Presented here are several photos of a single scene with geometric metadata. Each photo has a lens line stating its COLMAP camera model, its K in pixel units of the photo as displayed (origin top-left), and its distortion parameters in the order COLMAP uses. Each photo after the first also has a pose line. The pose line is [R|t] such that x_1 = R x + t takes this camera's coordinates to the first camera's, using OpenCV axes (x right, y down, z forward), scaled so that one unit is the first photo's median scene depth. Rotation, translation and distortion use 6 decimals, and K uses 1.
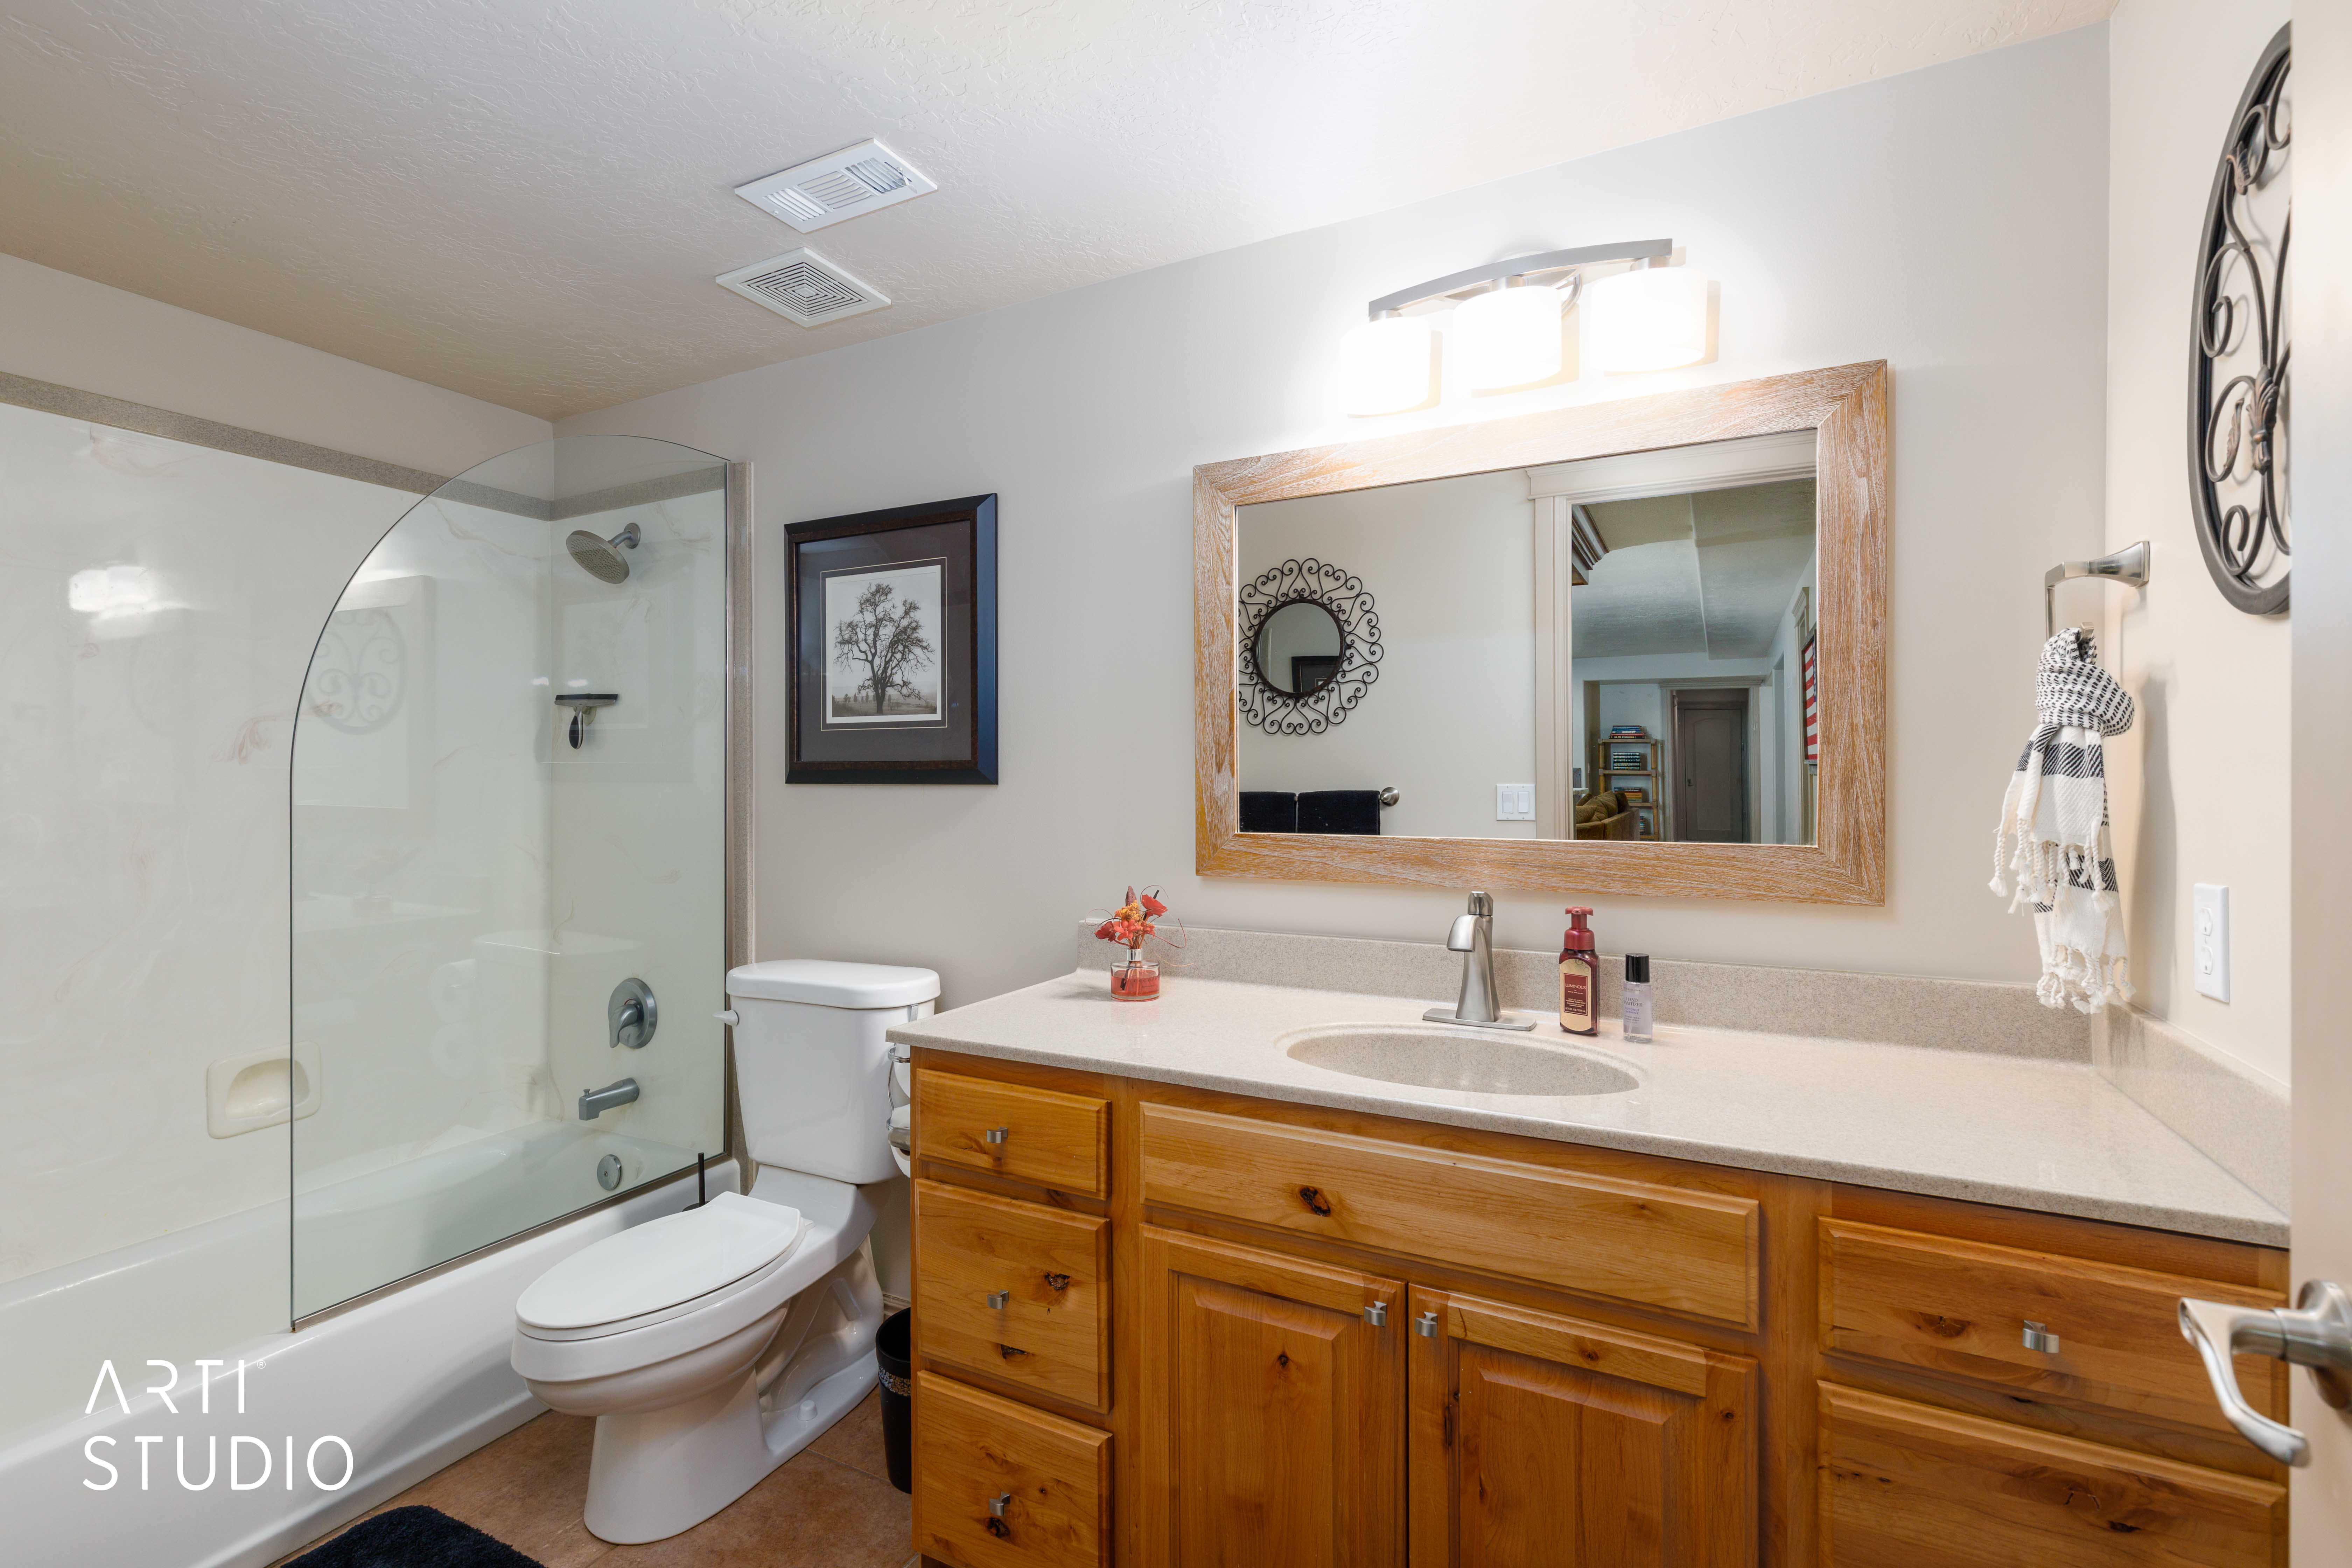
lens RADIAL K [[1061.8, 0, 1176.0], [0, 1061.8, 784.0], [0, 0, 1]] dist [0.002215, -0.000065]
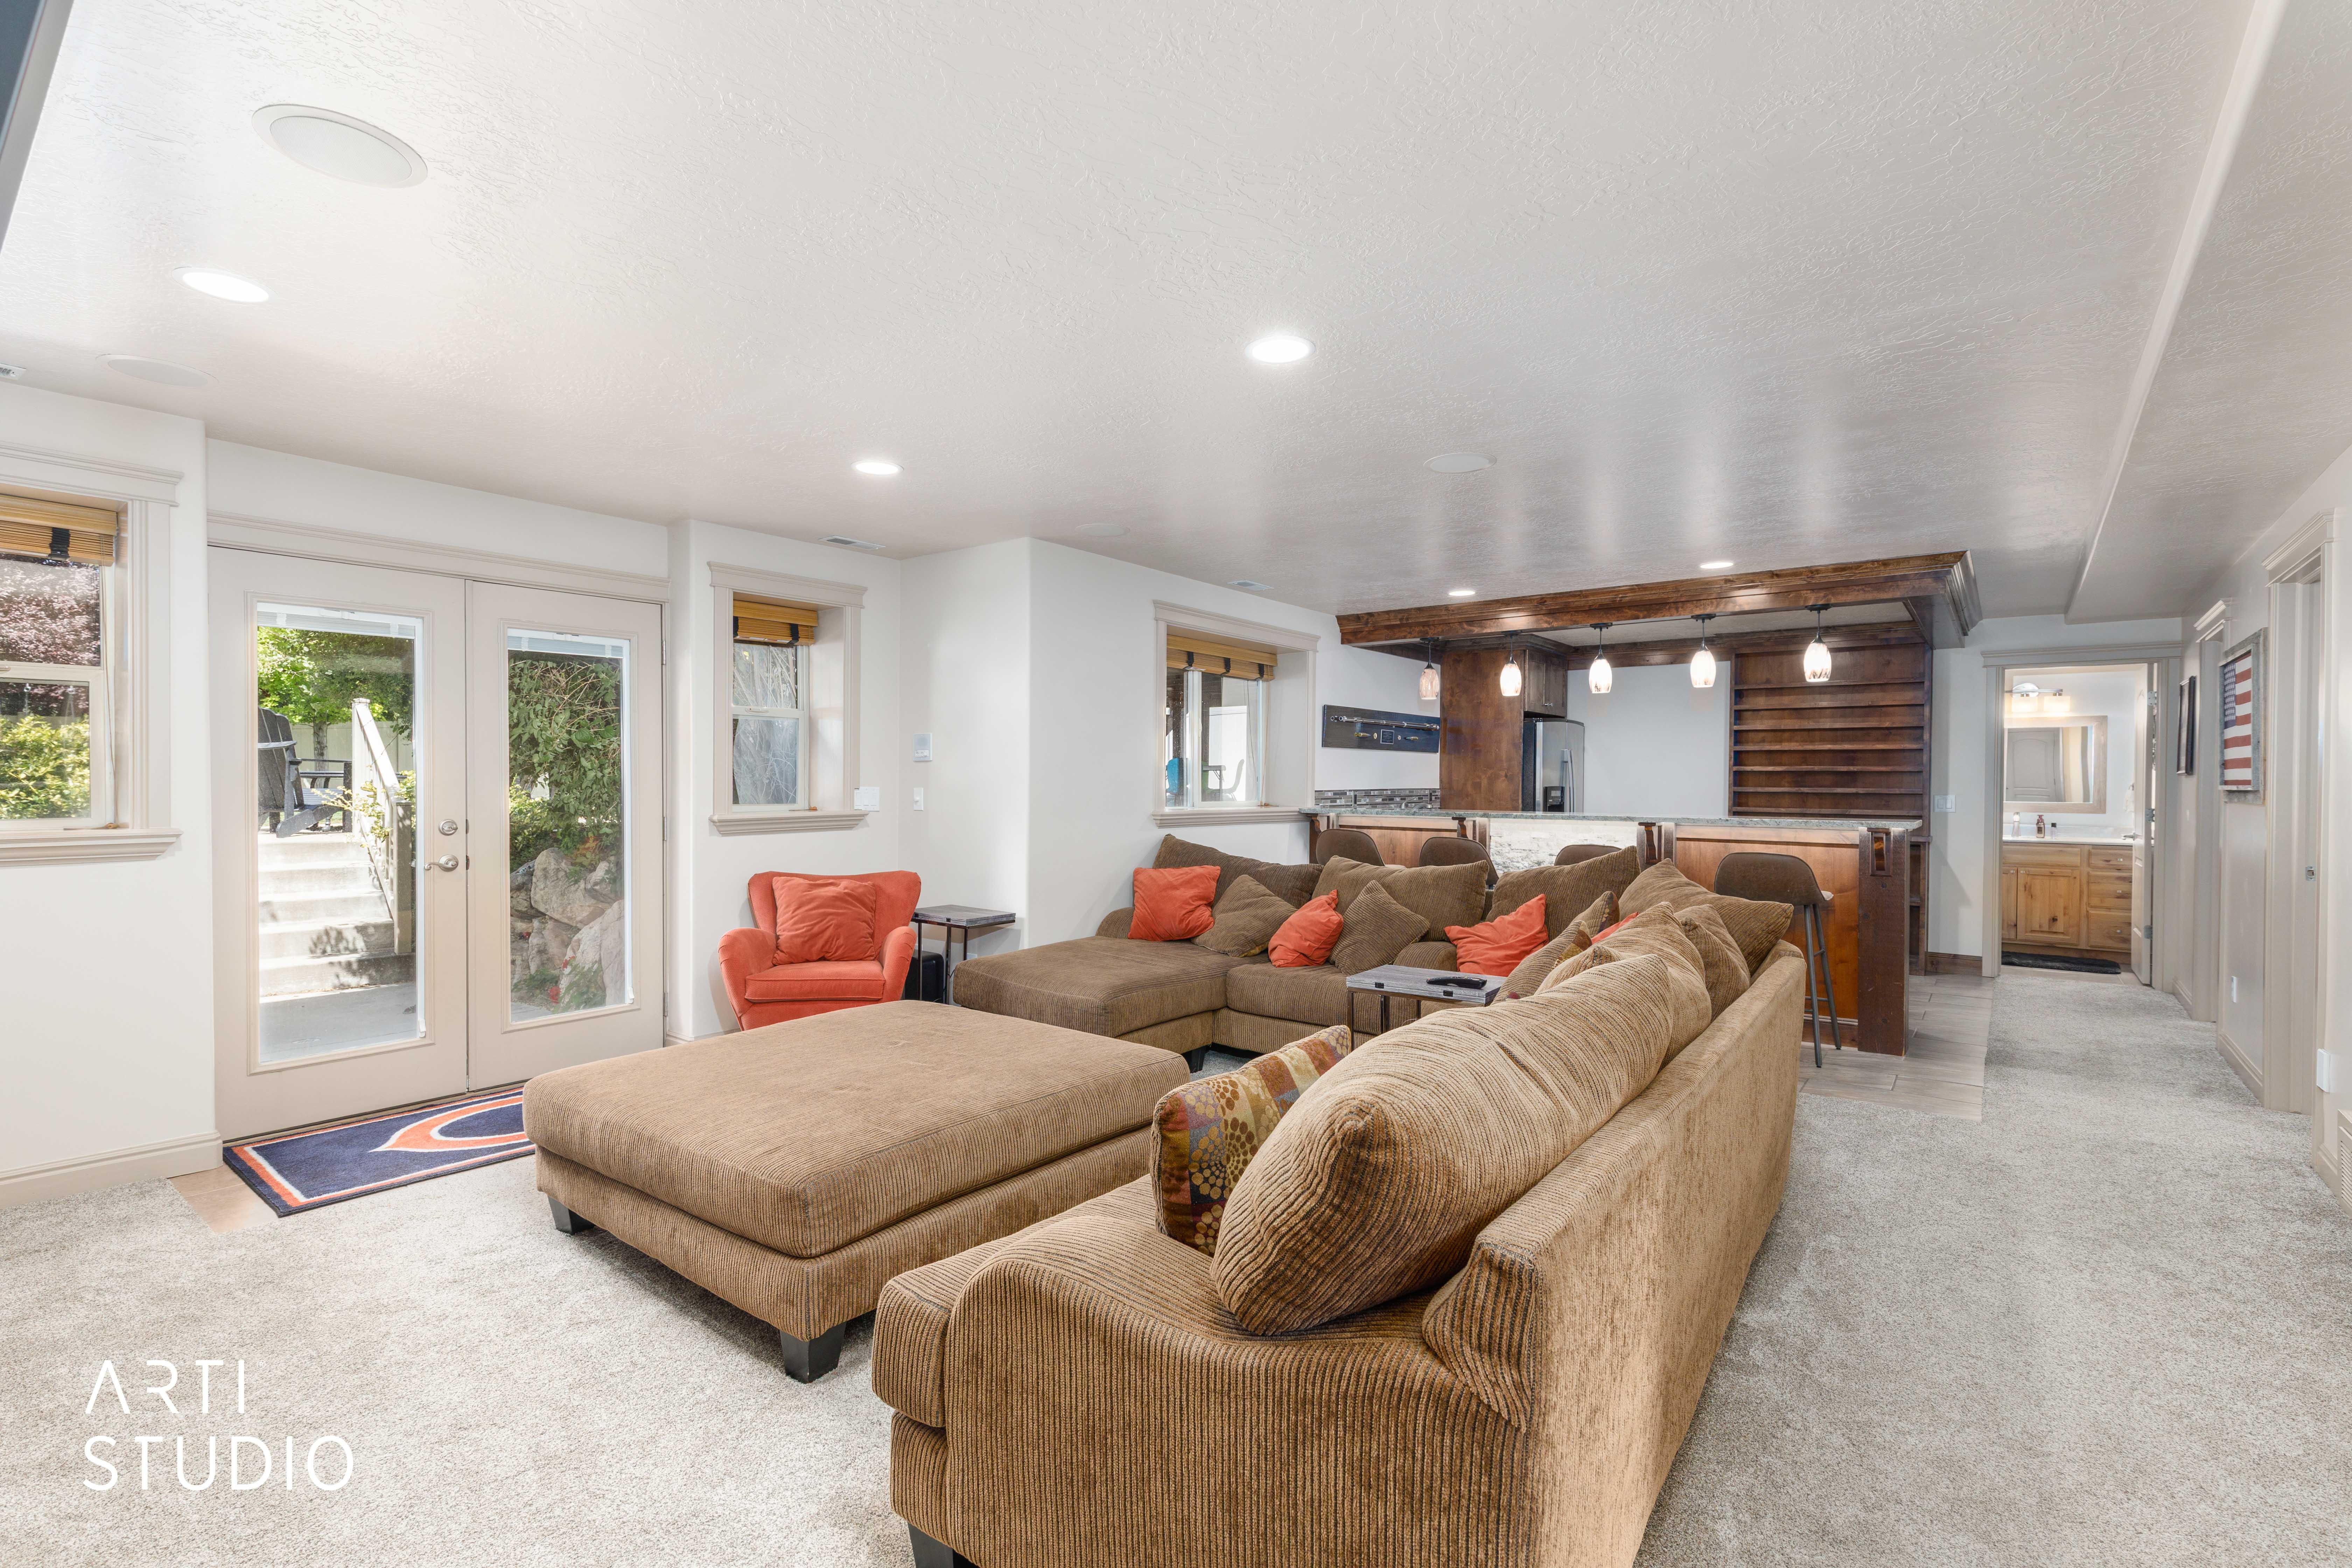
lens RADIAL K [[1061.8, 0, 1176.0], [0, 1061.8, 784.0], [0, 0, 1]] dist [0.002215, -0.000065]
pose [[0.981854, 0.008237, -0.189459, -3.735645], [-0.009394, 0.999942, -0.005210, 0.043272], [0.189405, 0.006895, 0.981875, -6.586942]]
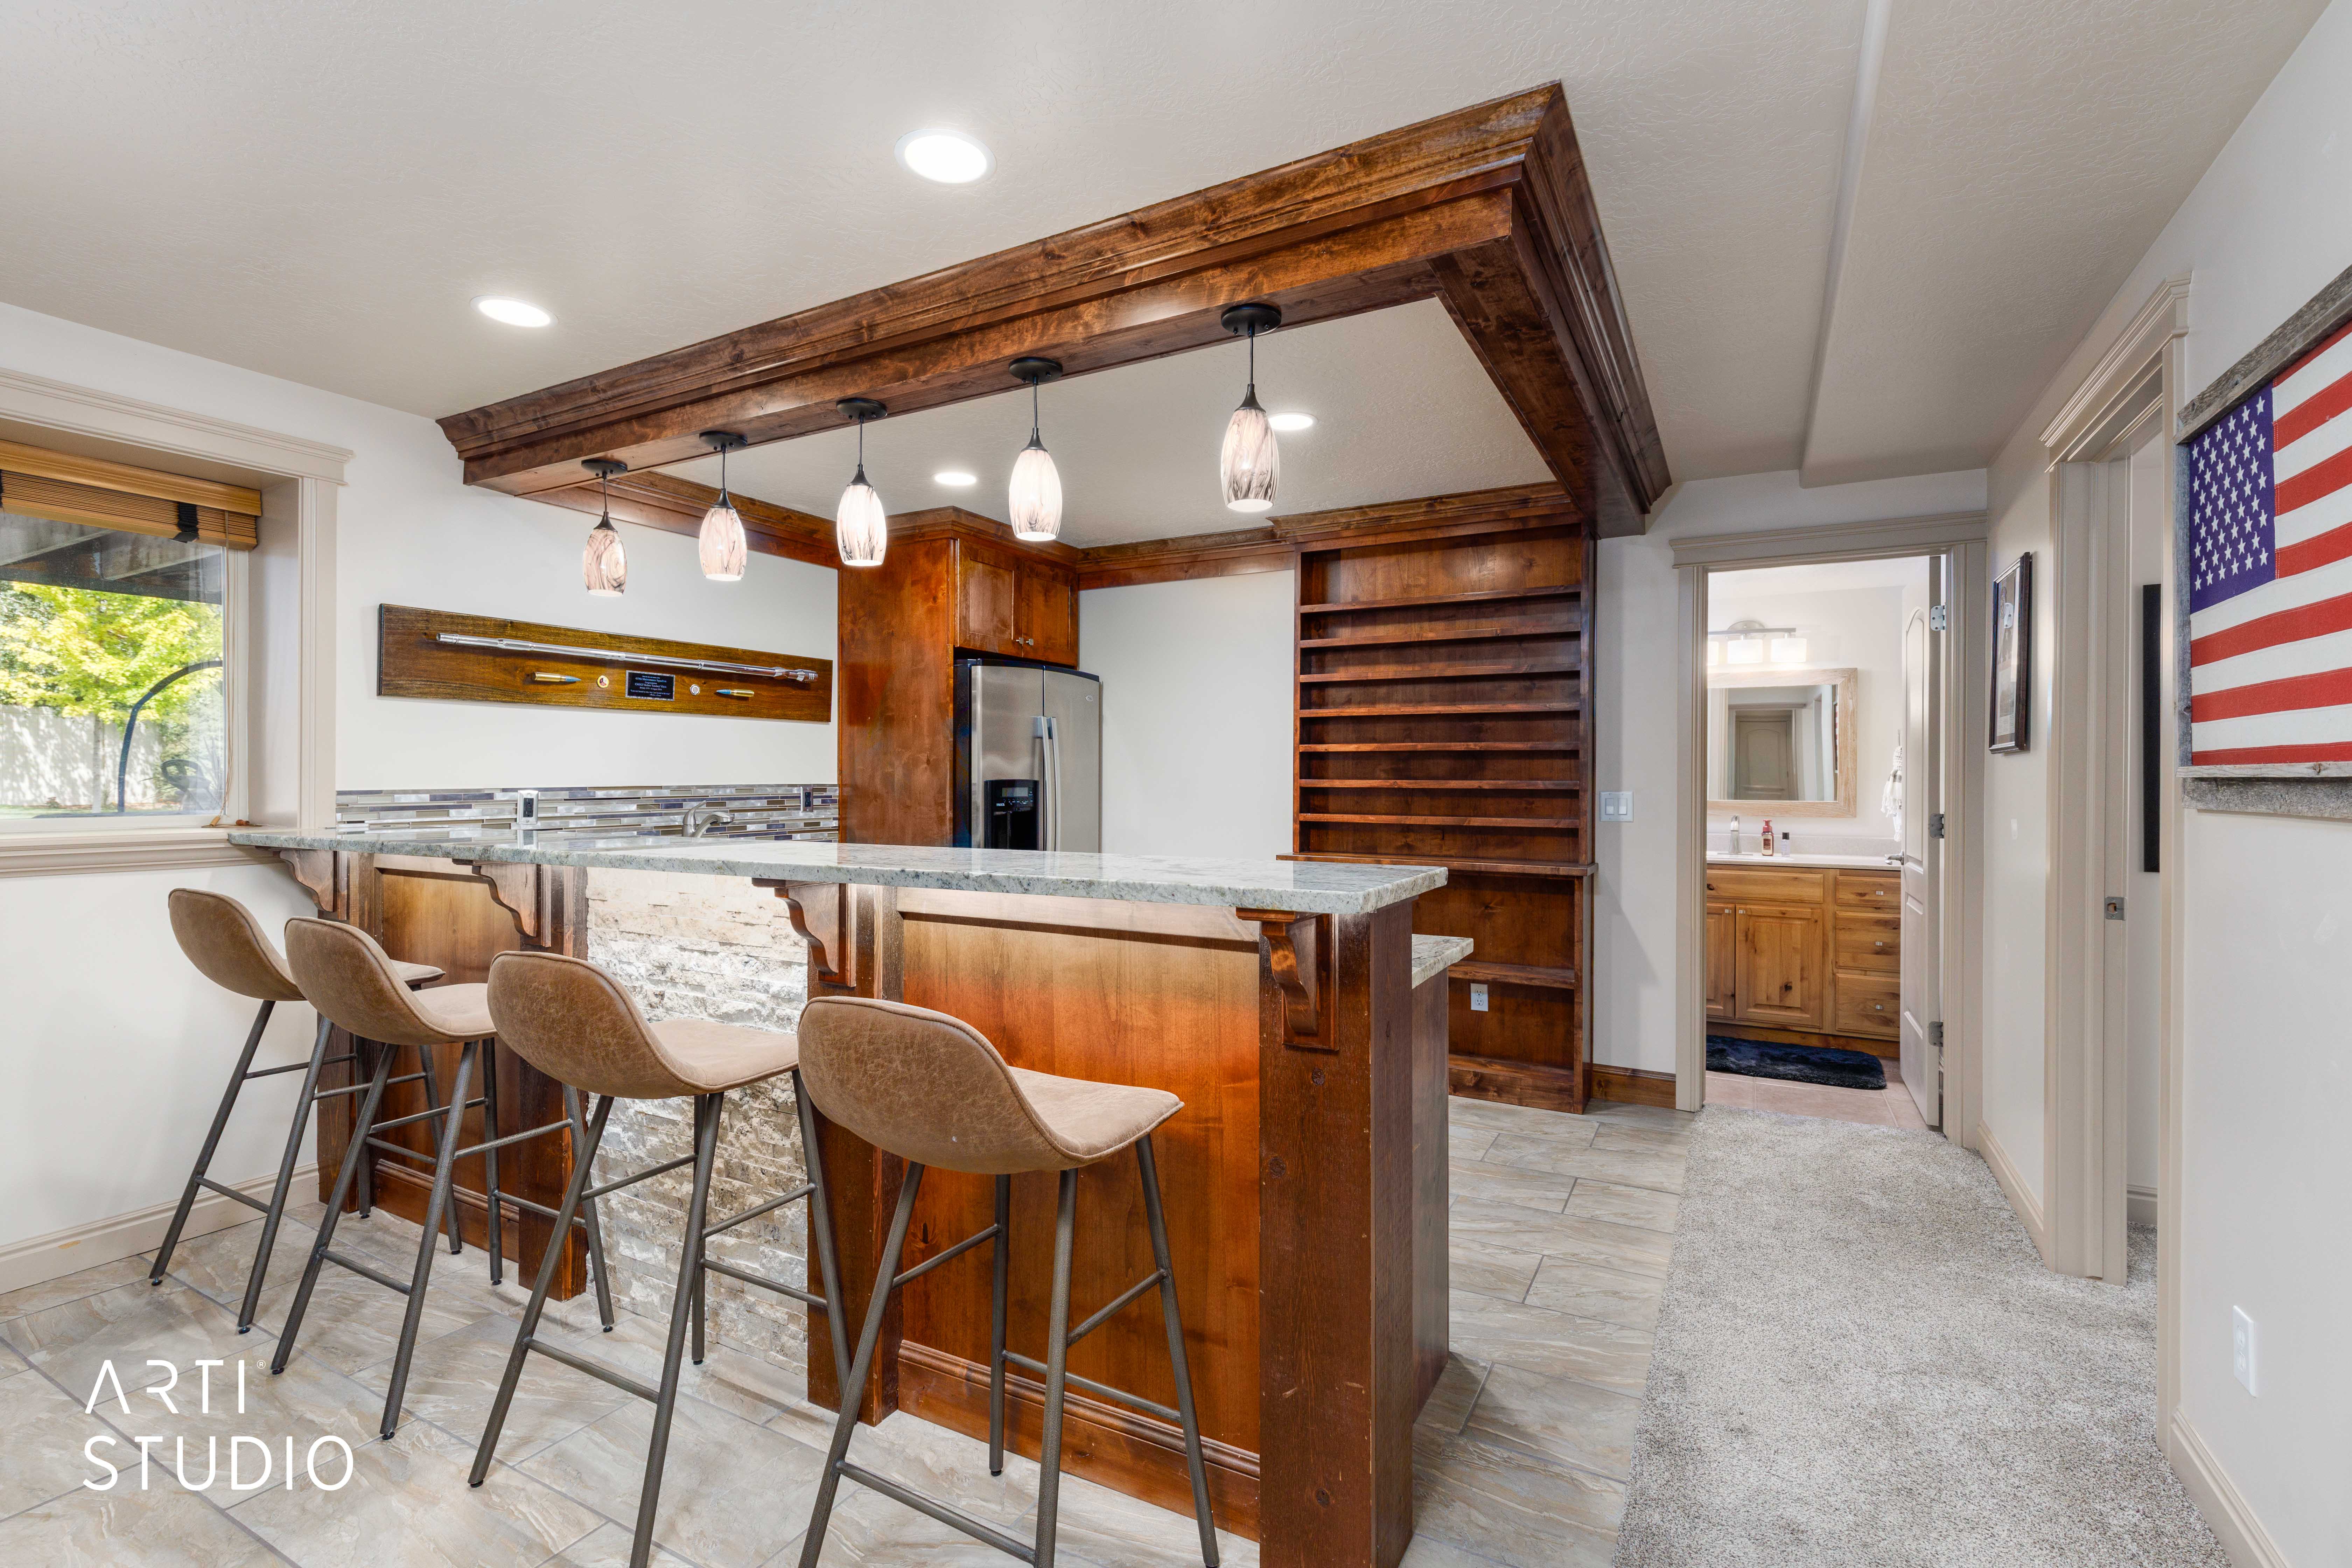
lens RADIAL K [[1062.8, 0, 1176.0], [0, 1062.8, 784.0], [0, 0, 1]] dist [0.016682, 0.000050]
pose [[0.999785, 0.003784, -0.020391, -1.934630], [-0.003836, 0.999989, -0.002520, 0.023847], [0.020382, 0.002598, 0.999789, -3.301238]]
